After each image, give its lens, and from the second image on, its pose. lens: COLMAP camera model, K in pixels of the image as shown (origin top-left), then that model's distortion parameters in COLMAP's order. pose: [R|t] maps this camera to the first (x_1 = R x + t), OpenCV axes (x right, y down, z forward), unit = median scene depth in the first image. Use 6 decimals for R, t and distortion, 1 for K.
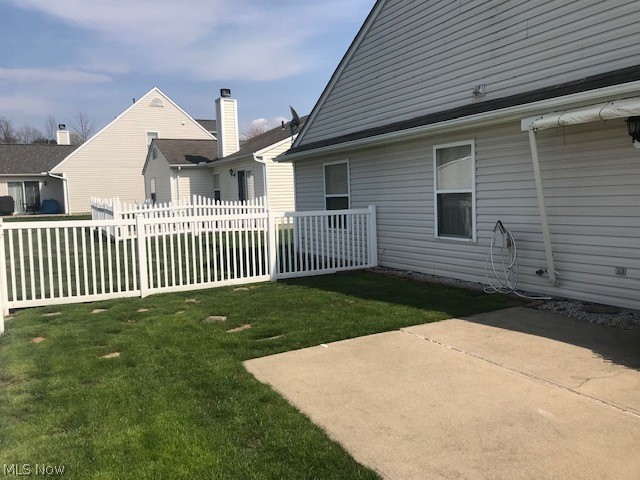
lens RADIAL K [[524.3, 0, 317.4], [0, 524.3, 232.0], [0, 0, 1]] dist [0.021888, 0.002011]
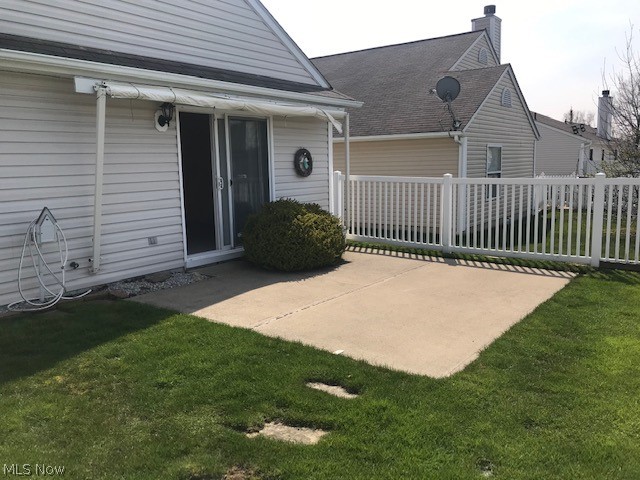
lens RADIAL K [[524.3, 0, 317.4], [0, 524.3, 232.0], [0, 0, 1]] dist [0.021888, 0.002011]
pose [[-0.415798, -0.079400, 0.905984, -0.631032], [0.098656, 0.986365, 0.131722, -0.061059], [-0.904090, 0.144150, -0.402296, 1.246498]]
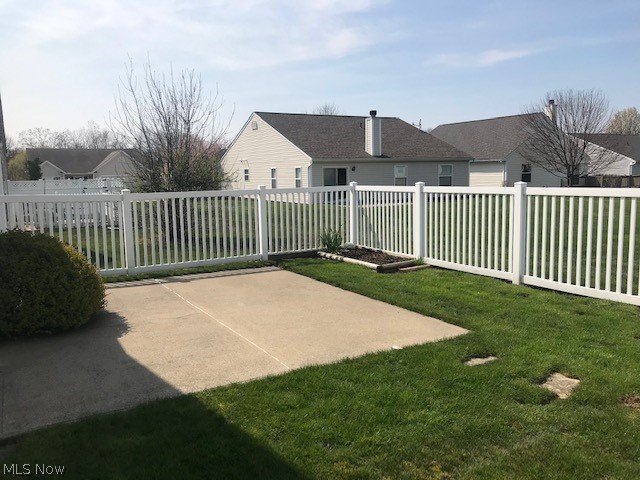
lens RADIAL K [[524.3, 0, 317.4], [0, 524.3, 232.0], [0, 0, 1]] dist [0.021888, 0.002011]
pose [[-0.998384, 0.054513, -0.016046, 0.133727], [0.050483, 0.980493, 0.189959, -0.120177], [0.026088, 0.188842, -0.981661, 1.685612]]
